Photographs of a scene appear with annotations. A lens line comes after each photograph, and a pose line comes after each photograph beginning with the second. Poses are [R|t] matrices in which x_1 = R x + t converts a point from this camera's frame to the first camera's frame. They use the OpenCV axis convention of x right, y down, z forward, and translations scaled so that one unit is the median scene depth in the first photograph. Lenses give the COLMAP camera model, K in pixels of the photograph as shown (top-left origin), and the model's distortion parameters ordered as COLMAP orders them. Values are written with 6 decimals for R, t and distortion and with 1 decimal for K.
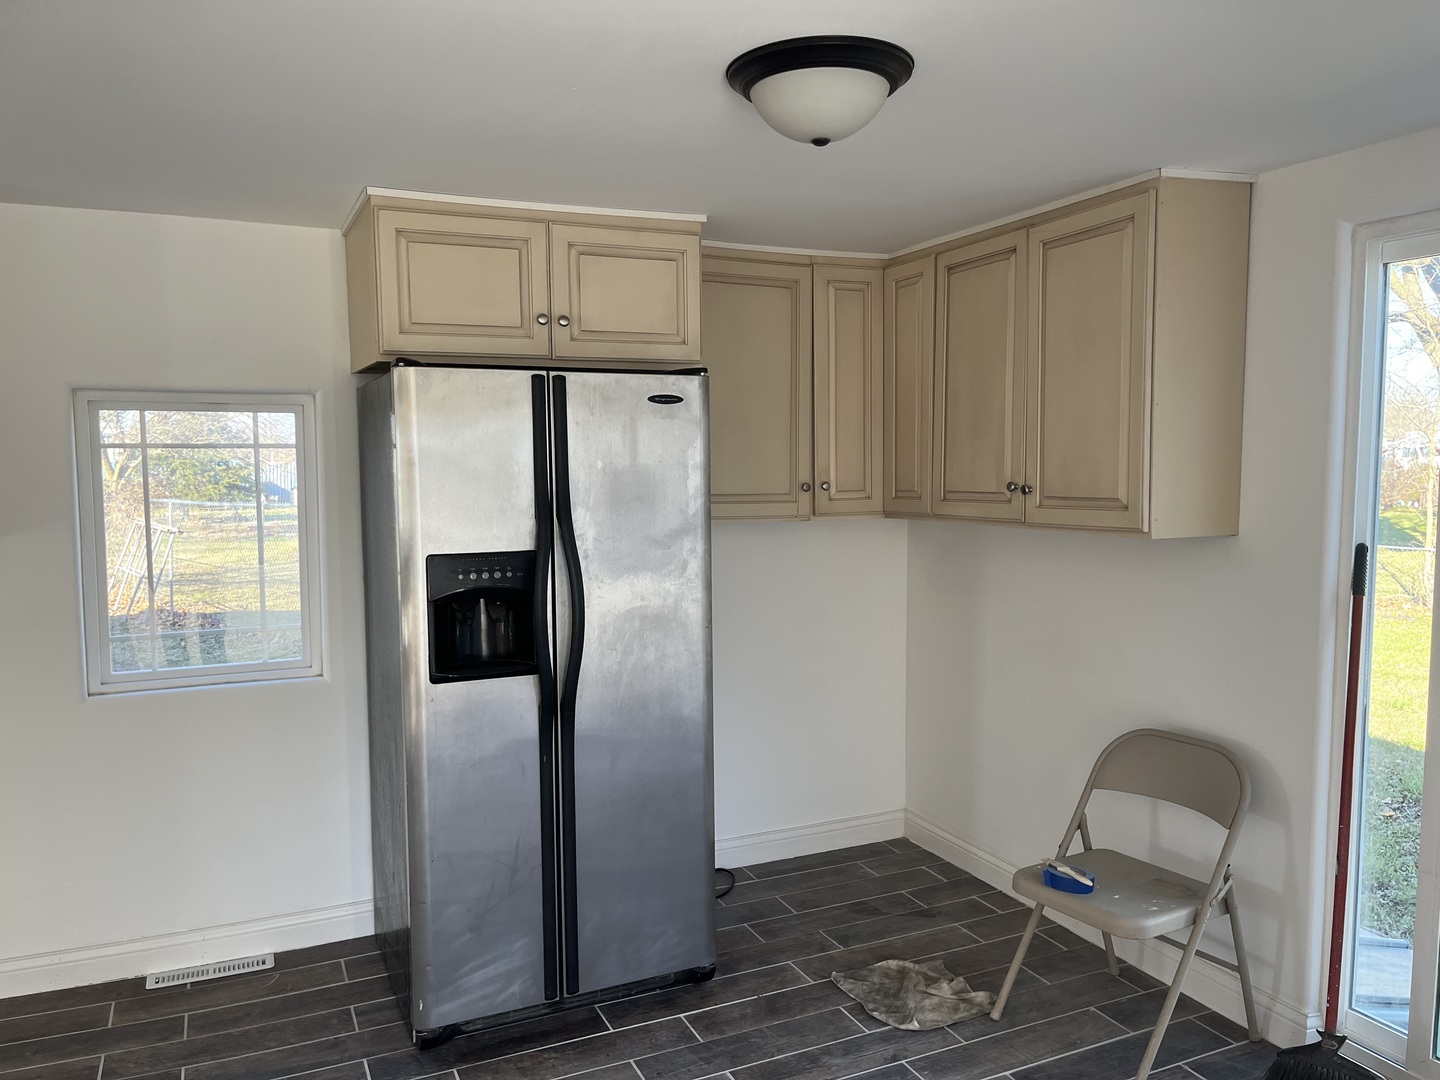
lens RADIAL K [[1088.0, 0, 732.9], [0, 1088.0, 546.7], [0, 0, 1]] dist [0.078196, -0.102808]
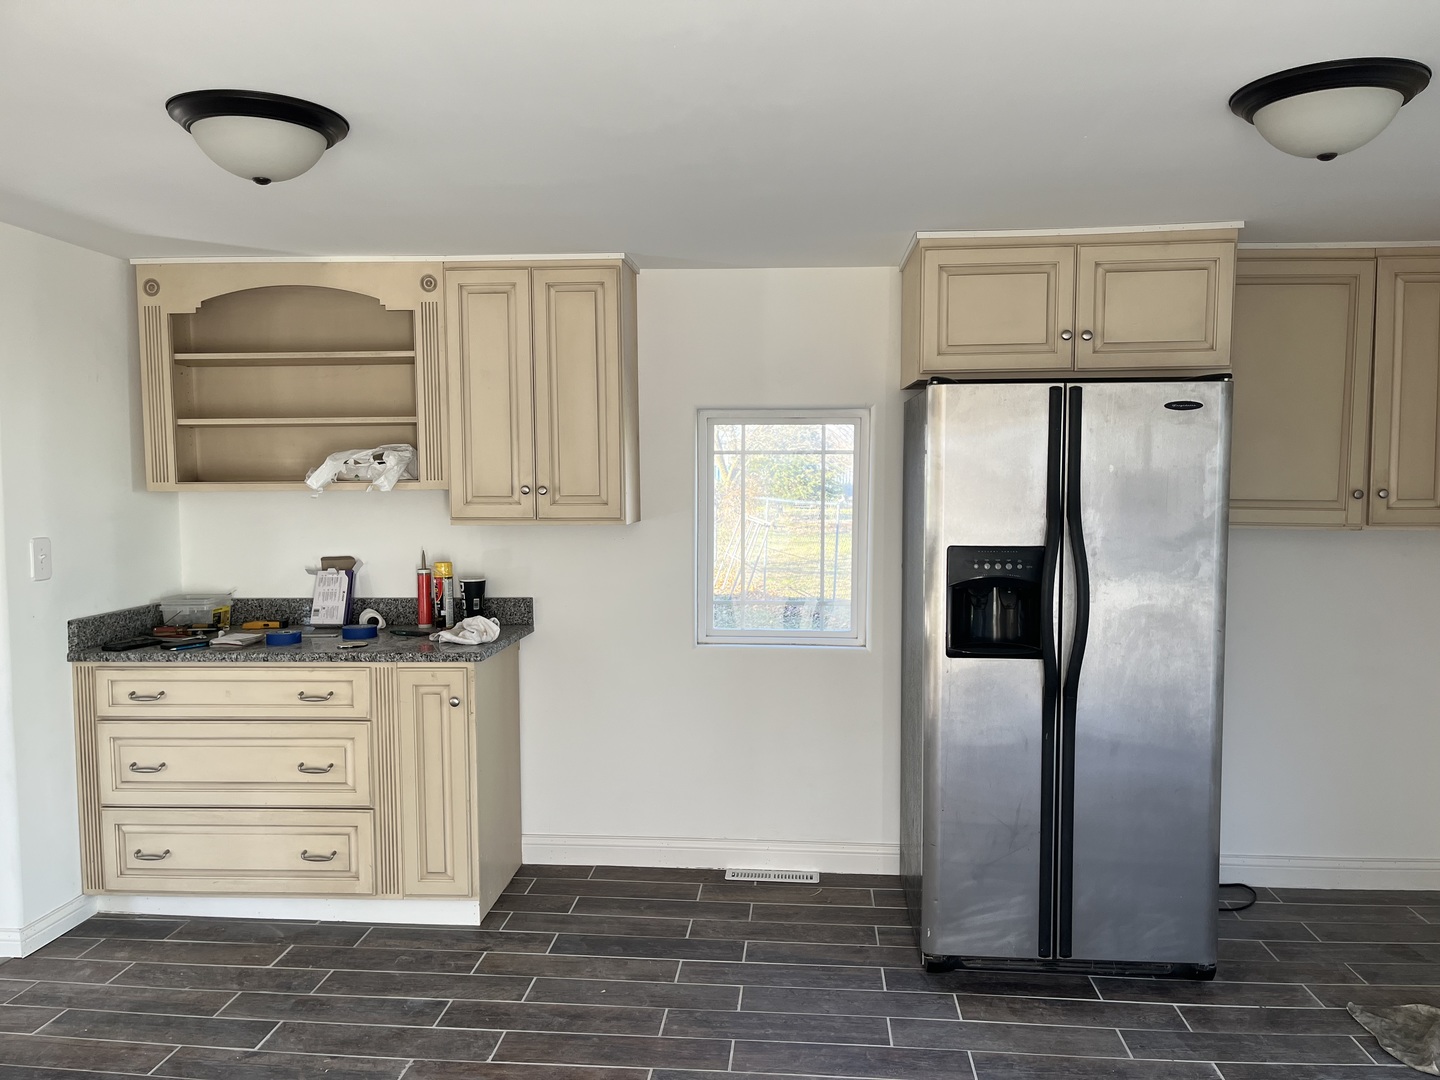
lens RADIAL K [[1088.0, 0, 732.0], [0, 1088.0, 550.9], [0, 0, 1]] dist [0.078196, -0.102808]
pose [[0.874204, 0.045546, -0.483418, 0.071515], [-0.045705, 0.998889, 0.011458, 0.009044], [0.483403, 0.012078, 0.875315, -0.110725]]
